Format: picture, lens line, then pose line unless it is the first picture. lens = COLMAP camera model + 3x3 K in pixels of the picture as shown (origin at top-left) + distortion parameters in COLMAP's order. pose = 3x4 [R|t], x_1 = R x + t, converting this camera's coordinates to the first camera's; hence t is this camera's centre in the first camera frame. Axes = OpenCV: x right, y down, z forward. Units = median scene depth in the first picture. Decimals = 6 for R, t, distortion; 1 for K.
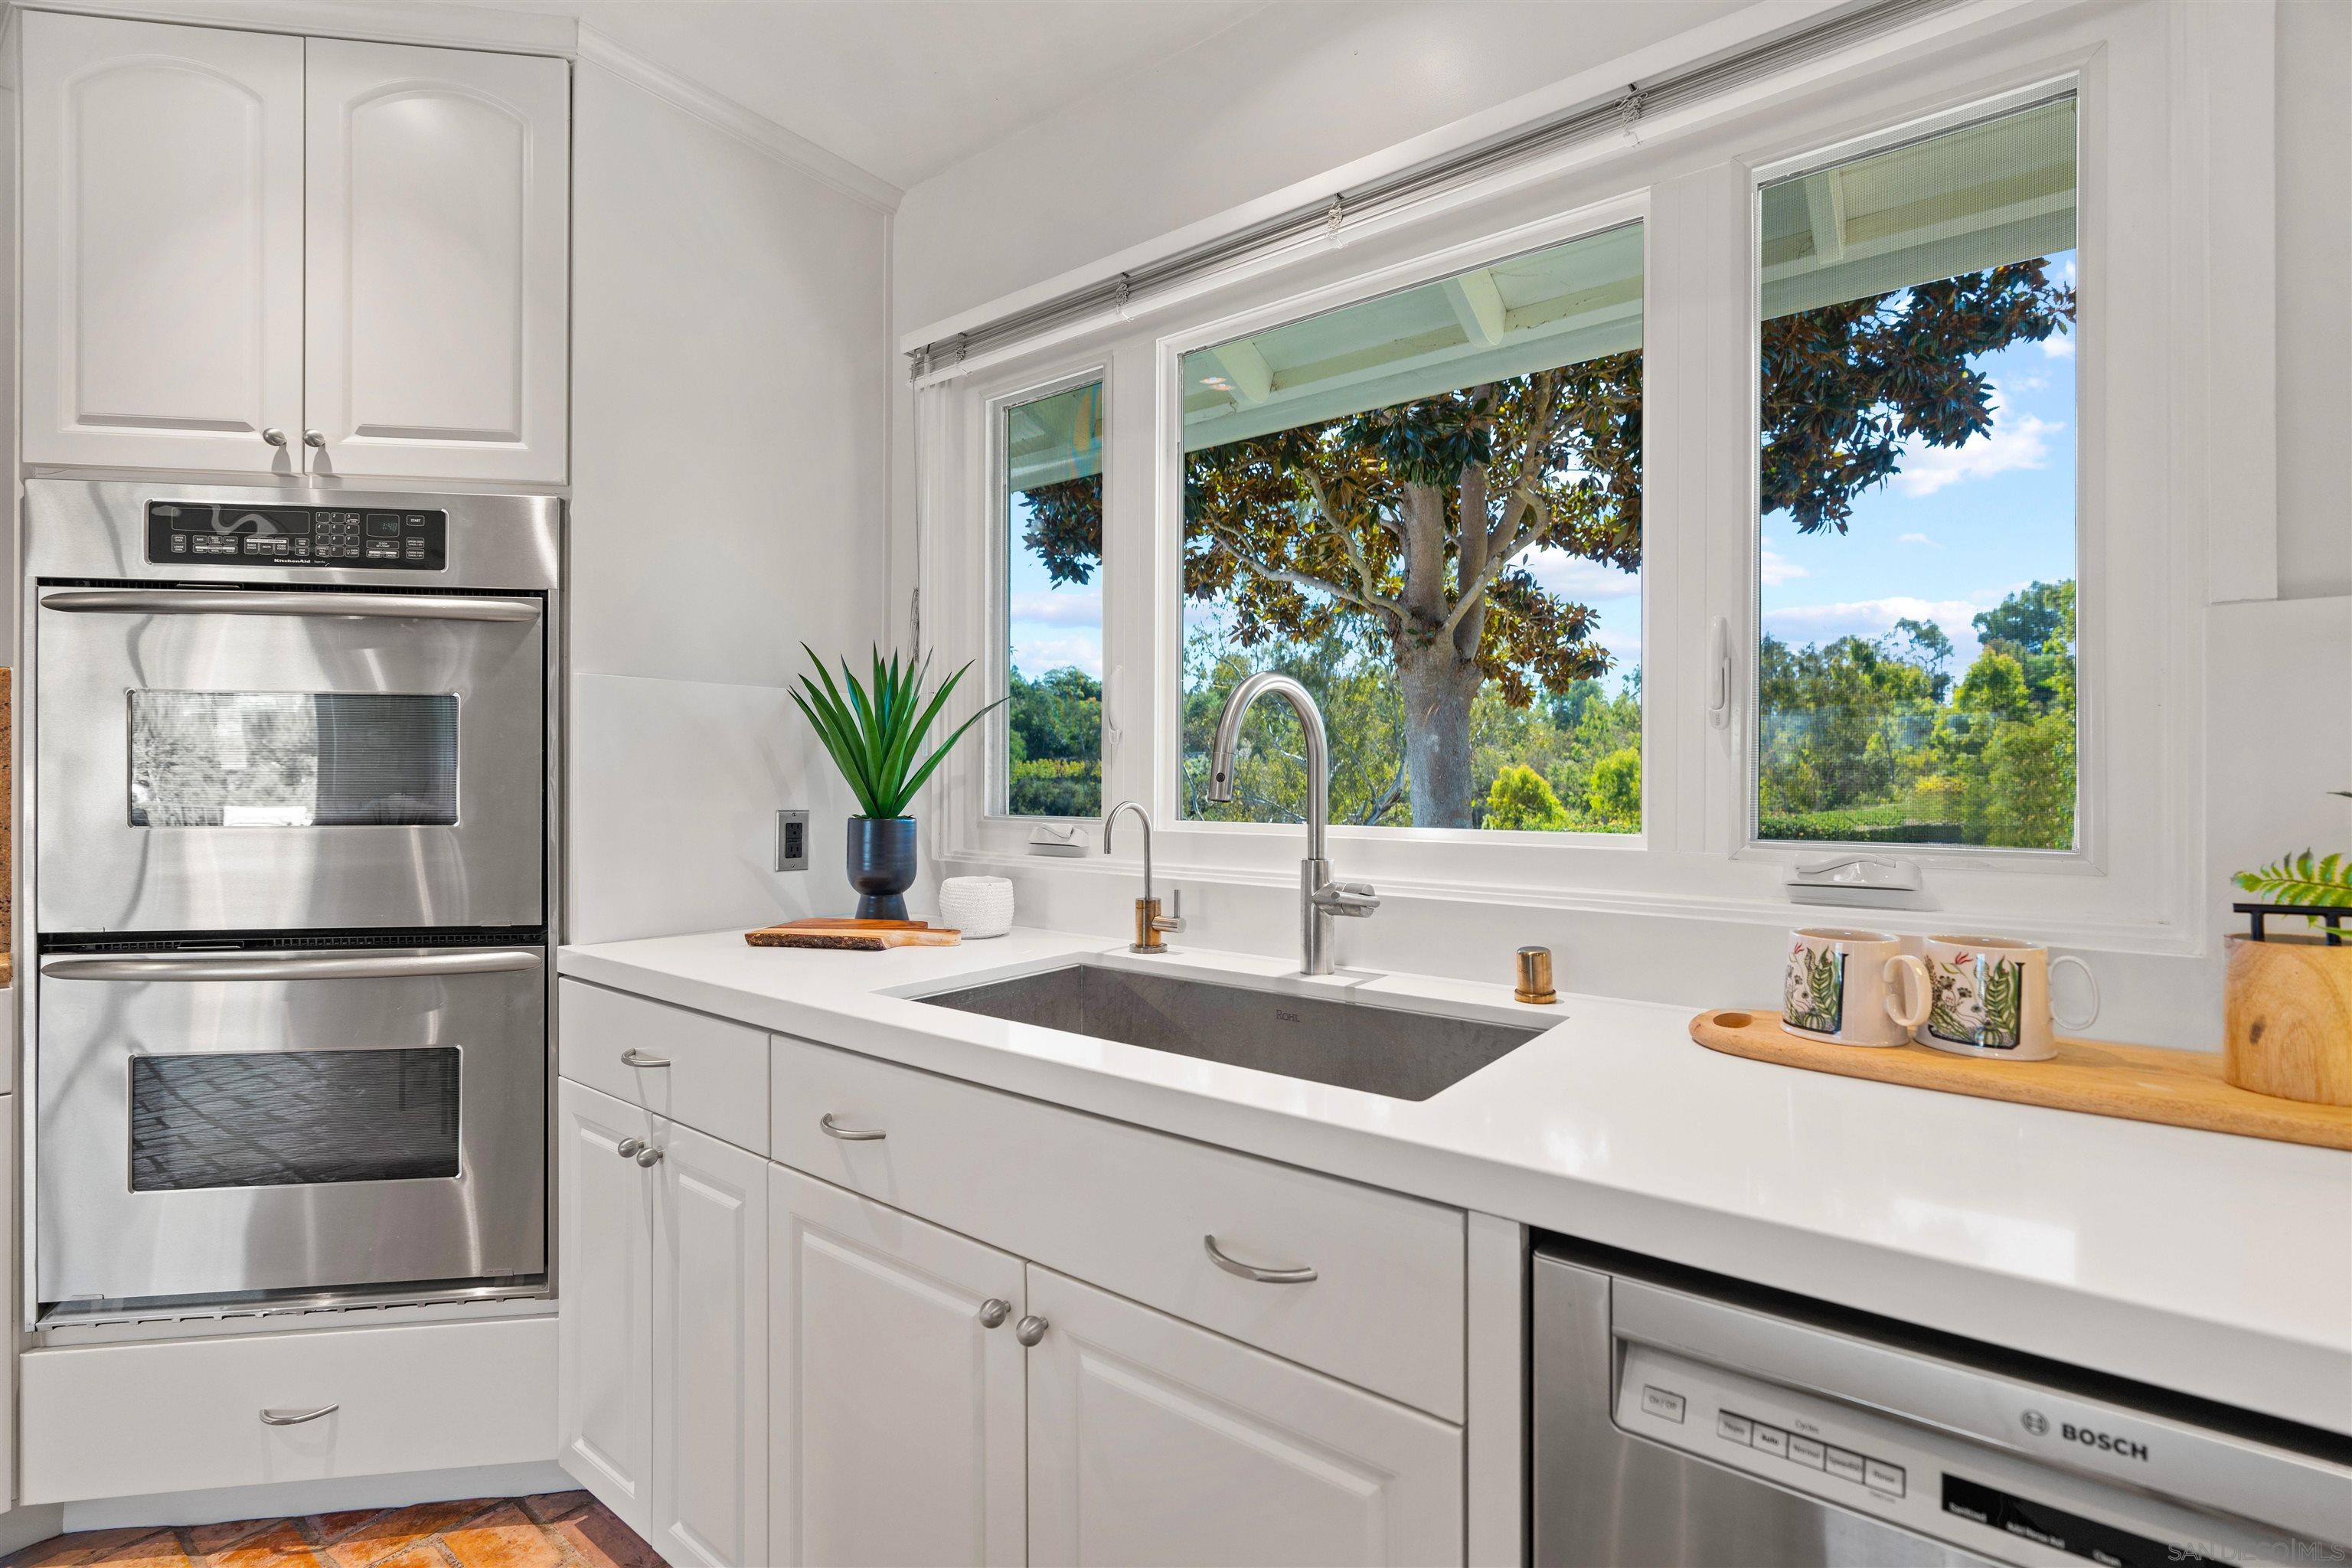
lens RADIAL K [[1057.7, 0, 1185.0], [0, 1057.7, 773.5], [0, 0, 1]] dist [-0.016400, 0.006225]
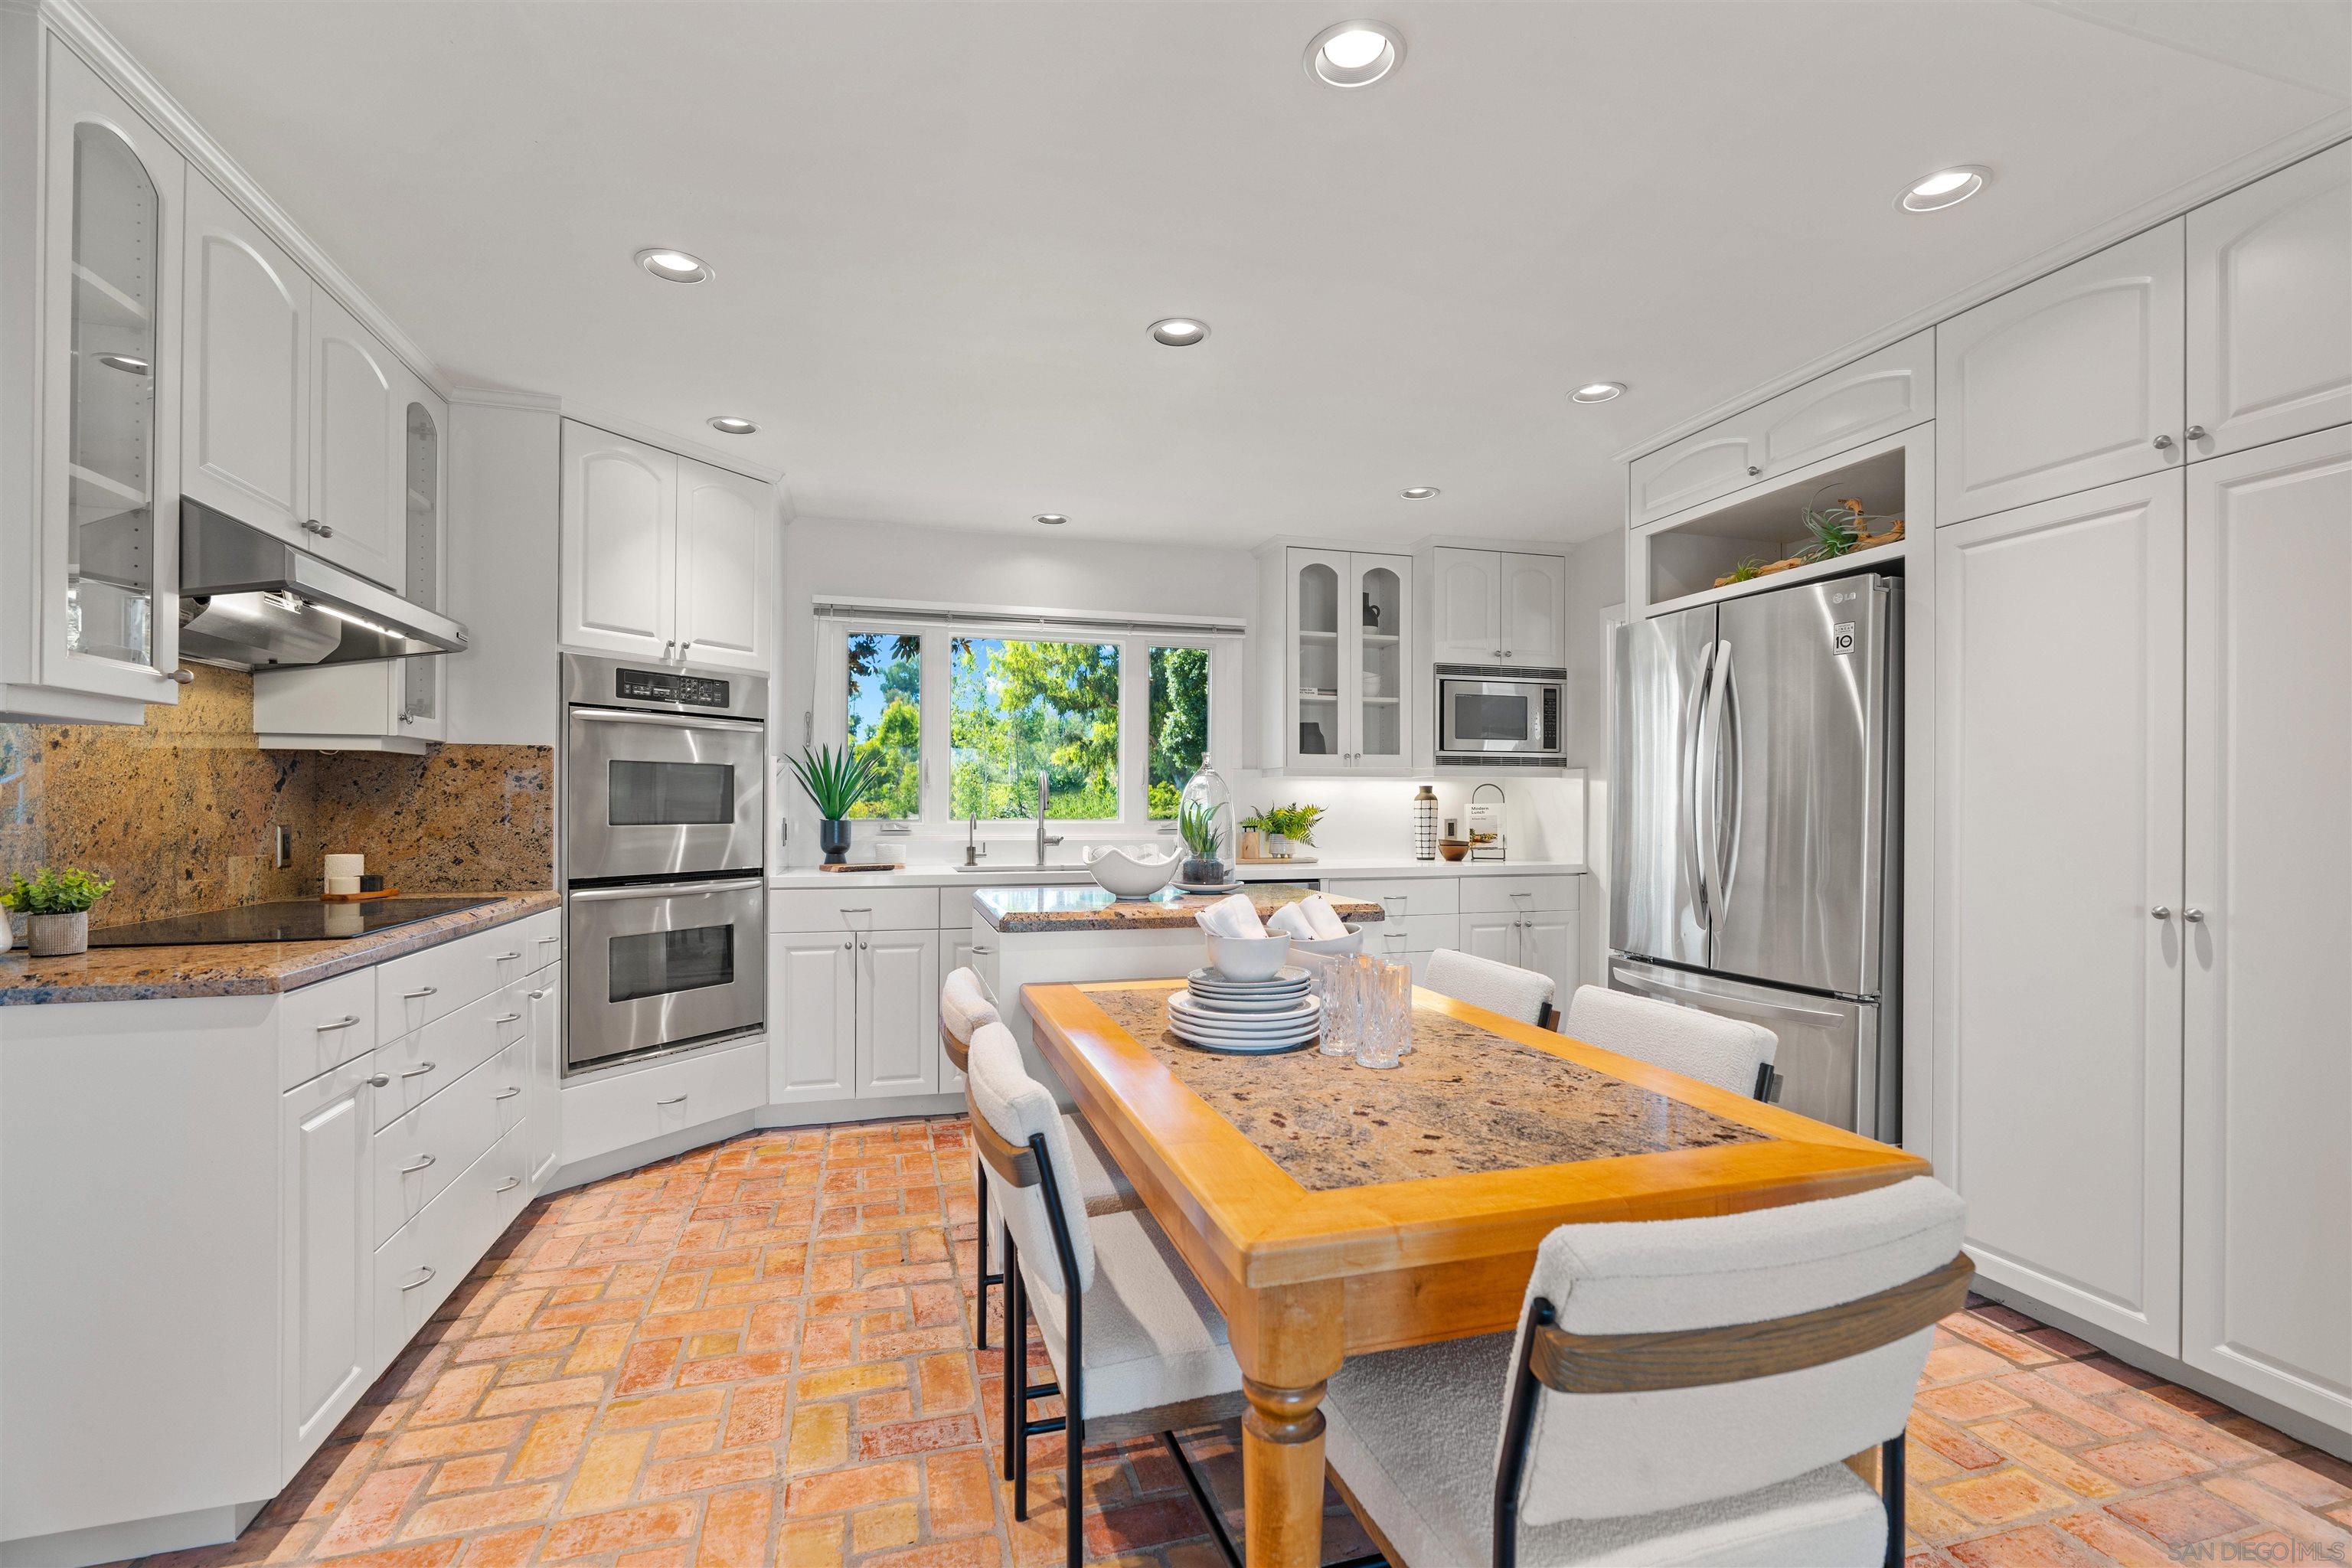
lens RADIAL K [[1063.7, 0, 1185.4], [0, 1063.7, 781.2], [0, 0, 1]] dist [-0.003929, 0.000410]
pose [[0.598097, 0.017937, 0.801223, -1.937280], [-0.004694, 0.999811, -0.018878, -0.002095], [-0.801410, 0.007530, 0.598068, -1.114776]]
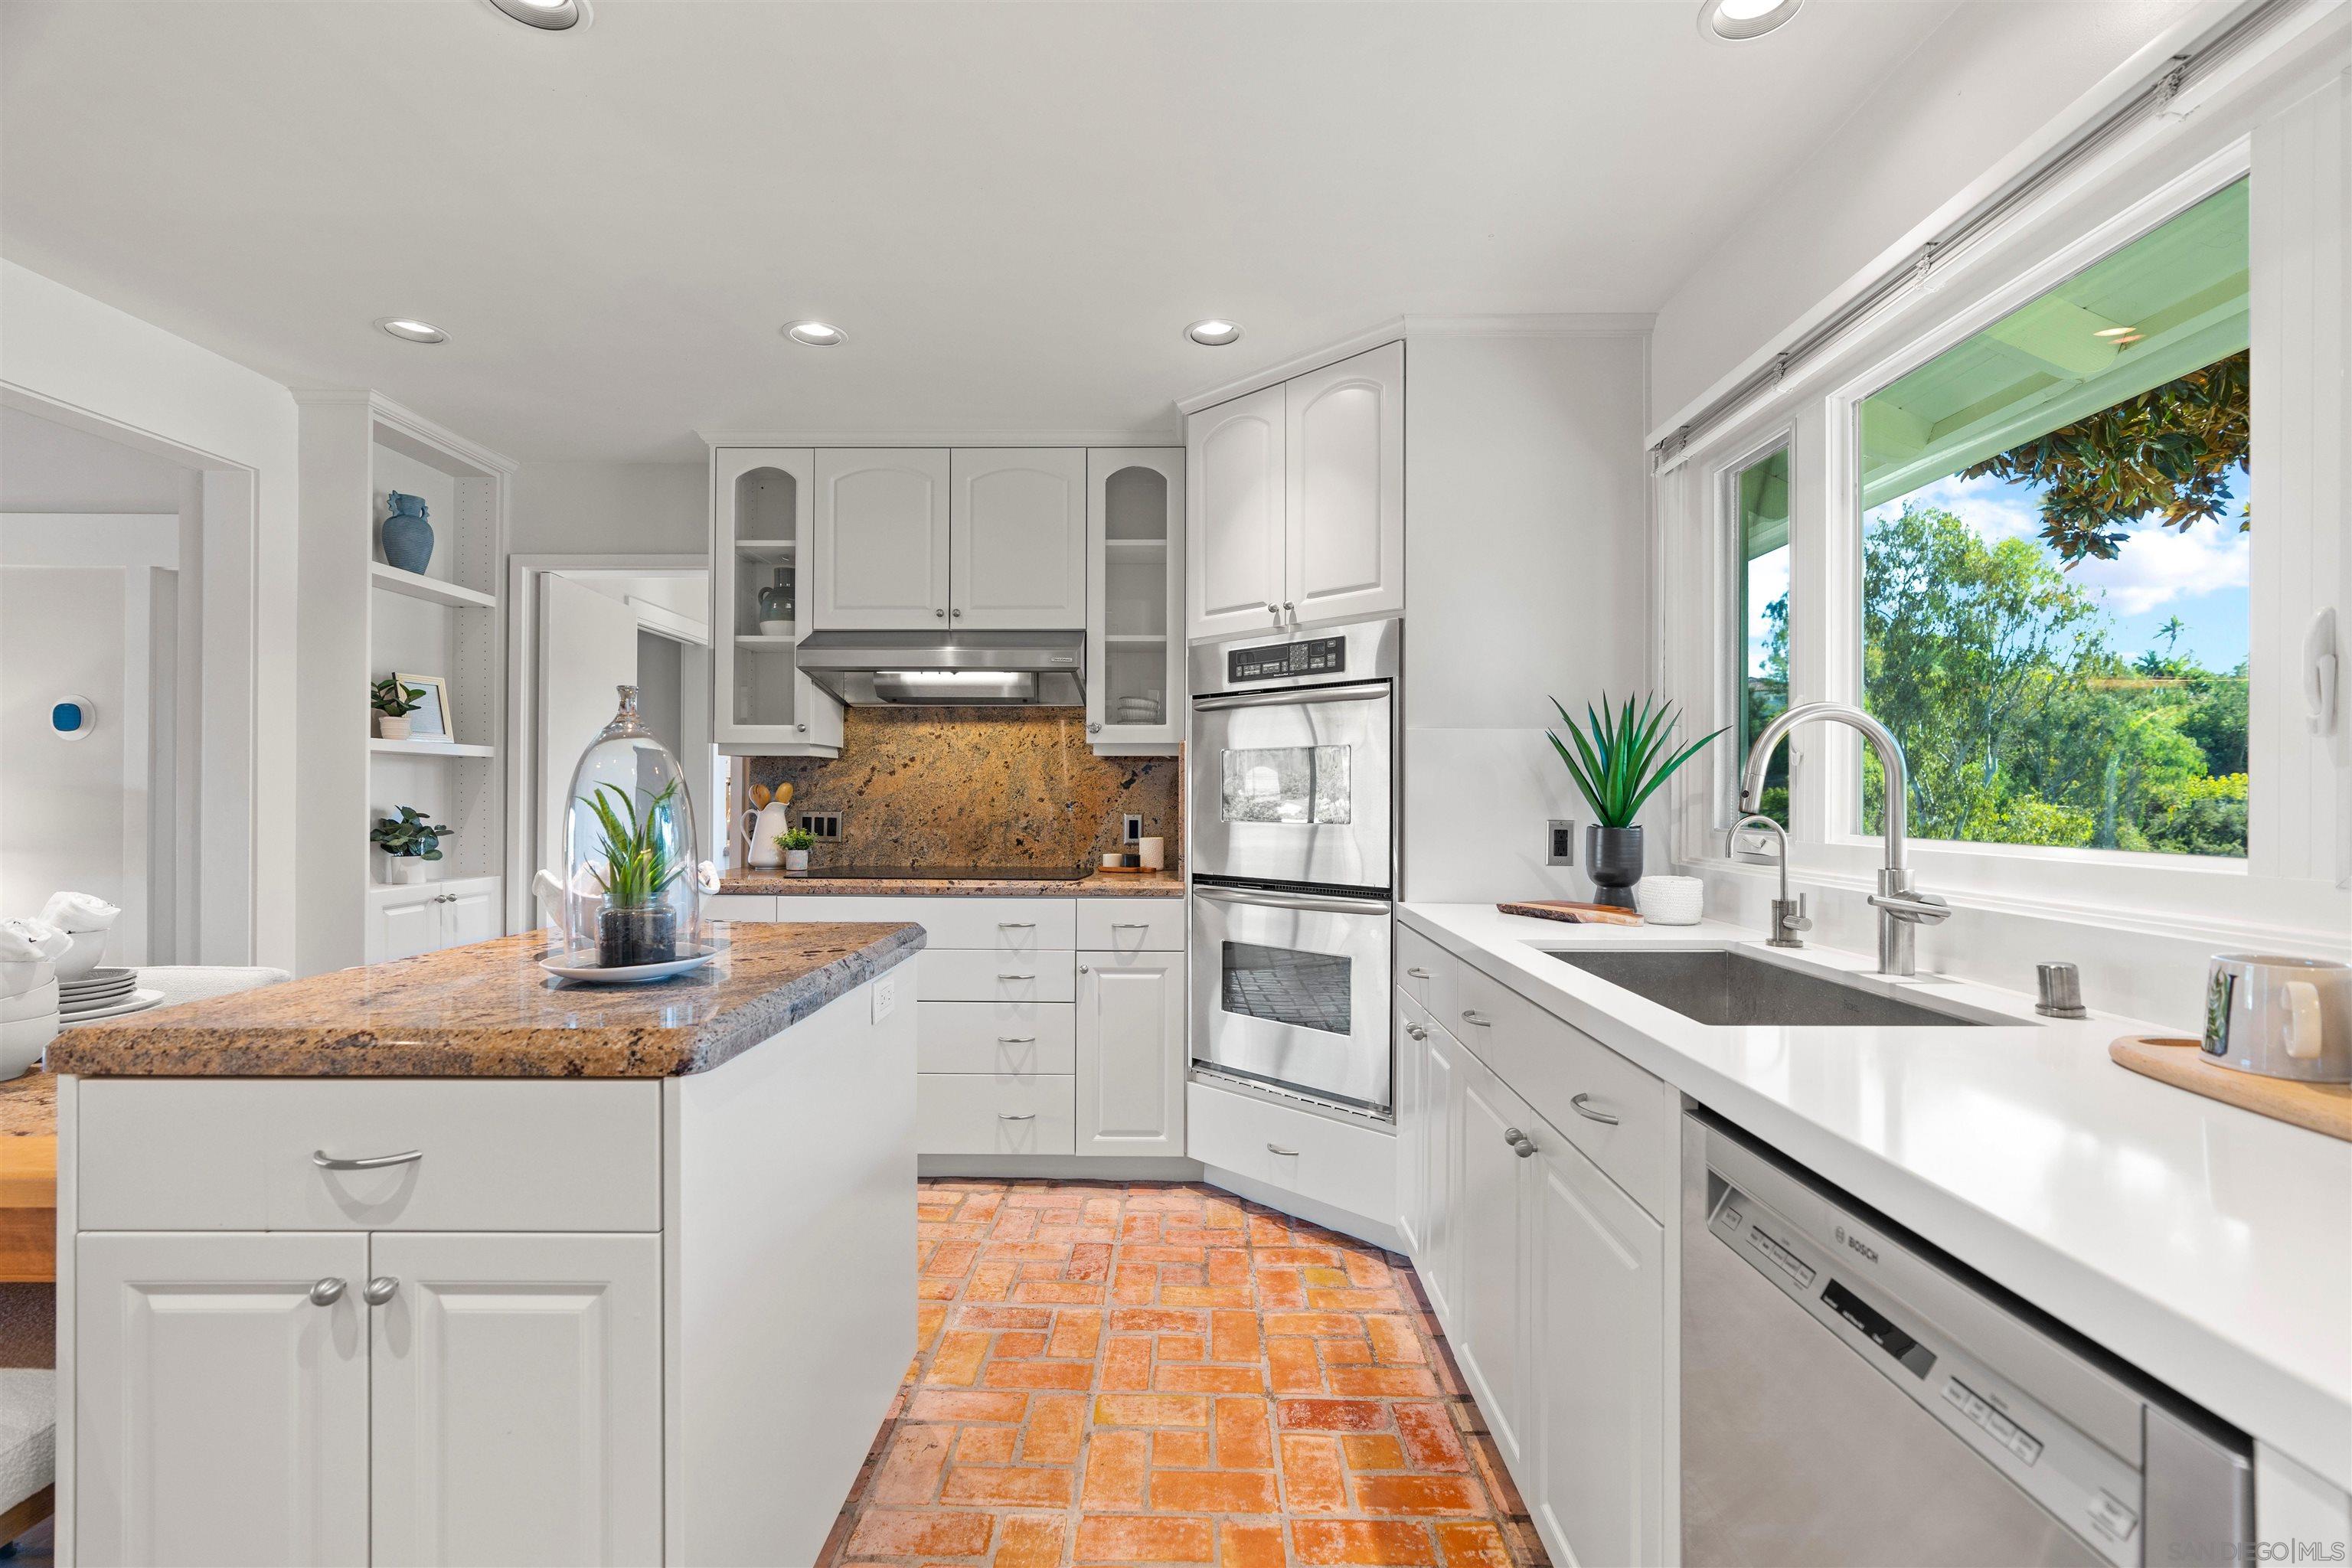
lens RADIAL K [[1063.7, 0, 1185.4], [0, 1063.7, 781.2], [0, 0, 1]] dist [-0.003929, 0.000410]
pose [[0.594766, -0.010843, -0.803826, 0.511968], [0.001352, 0.999921, -0.012488, 0.002488], [0.803898, 0.006341, 0.594734, -0.214287]]
